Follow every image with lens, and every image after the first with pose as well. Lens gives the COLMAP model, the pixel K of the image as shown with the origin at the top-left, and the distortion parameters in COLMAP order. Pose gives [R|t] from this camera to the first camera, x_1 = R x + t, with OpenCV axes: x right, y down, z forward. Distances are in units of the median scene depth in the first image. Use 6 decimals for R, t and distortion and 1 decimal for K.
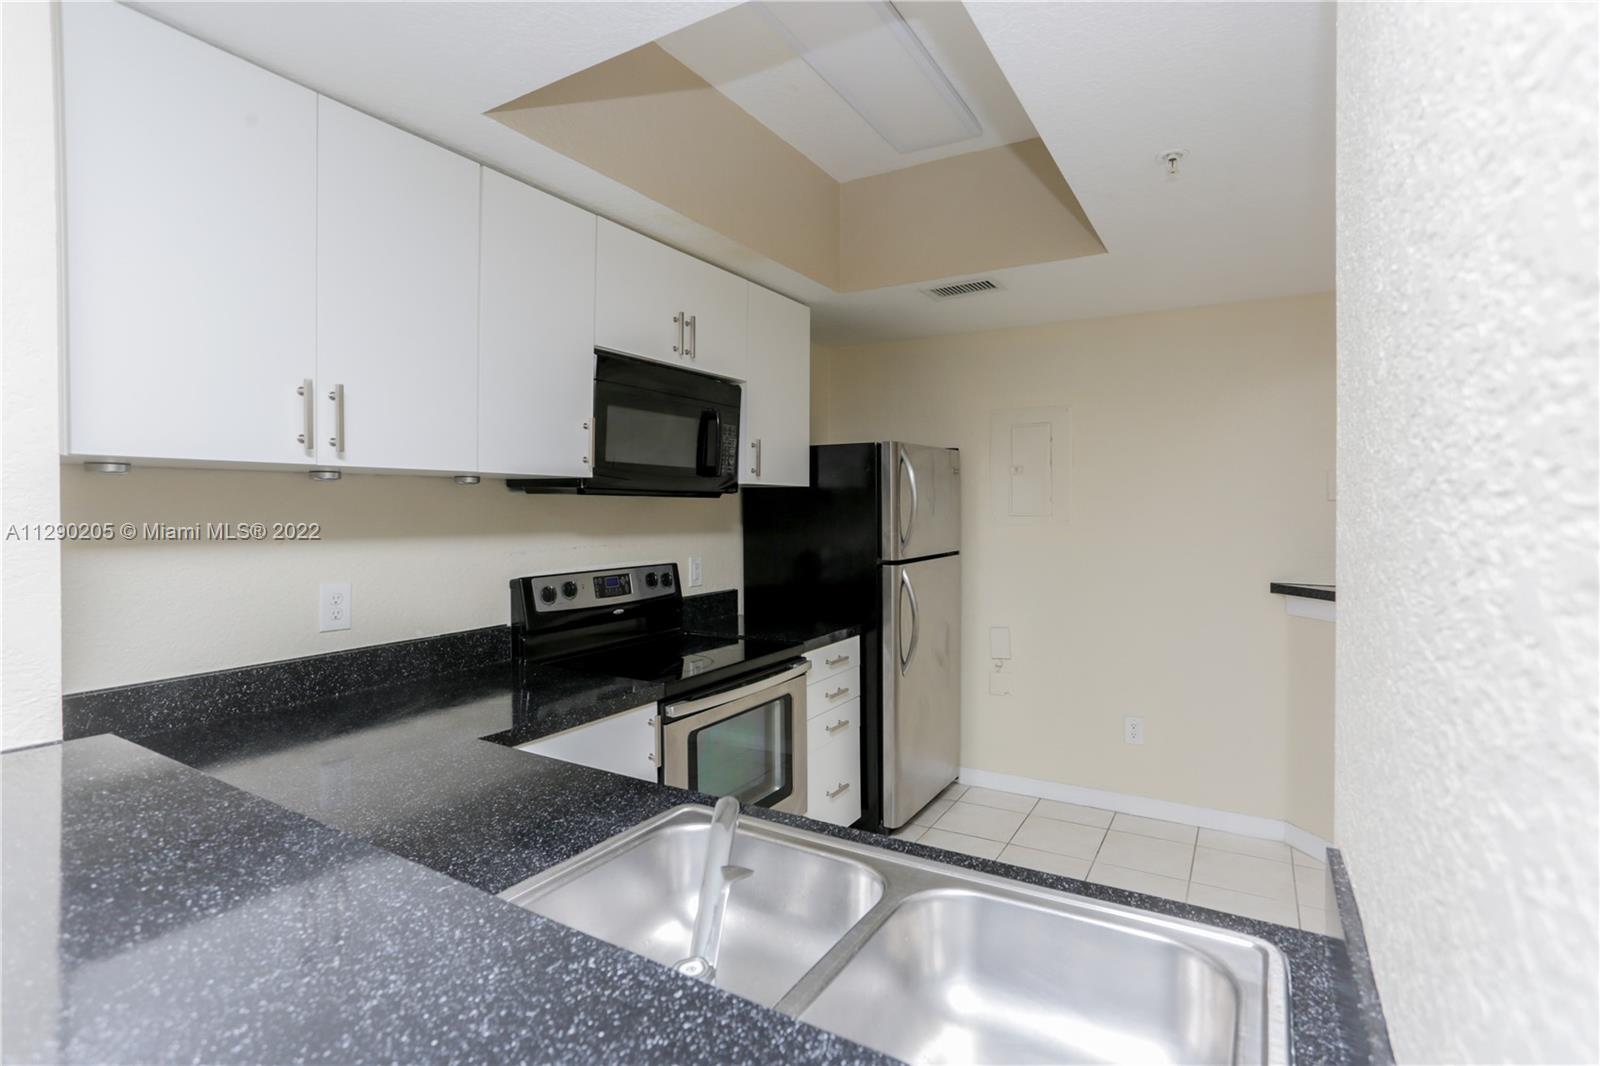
lens RADIAL K [[775.5, 0, 797.5], [0, 775.5, 525.5], [0, 0, 1]] dist [-0.000224, -0.007097]
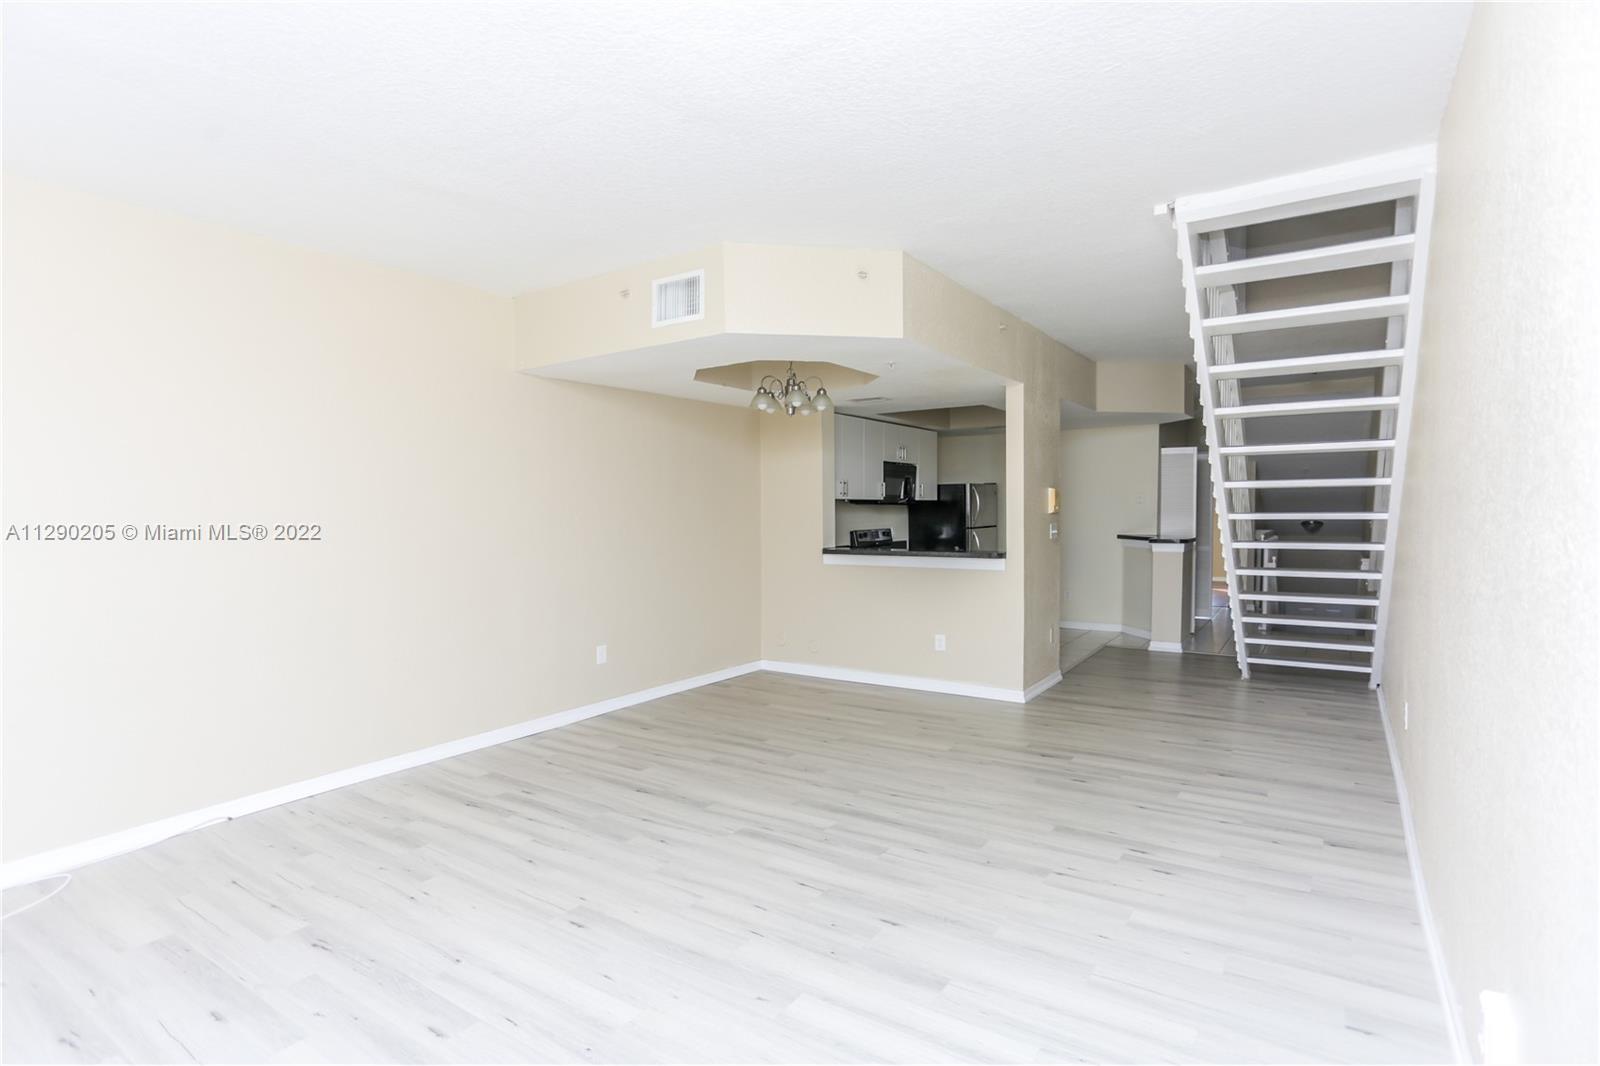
lens RADIAL K [[775.5, 0, 797.5], [0, 775.5, 525.5], [0, 0, 1]] dist [-0.000224, -0.007097]
pose [[0.996029, -0.012223, -0.088184, -0.236677], [0.010947, 0.999828, -0.014943, 0.072579], [0.088351, 0.013919, 0.995992, -1.748486]]
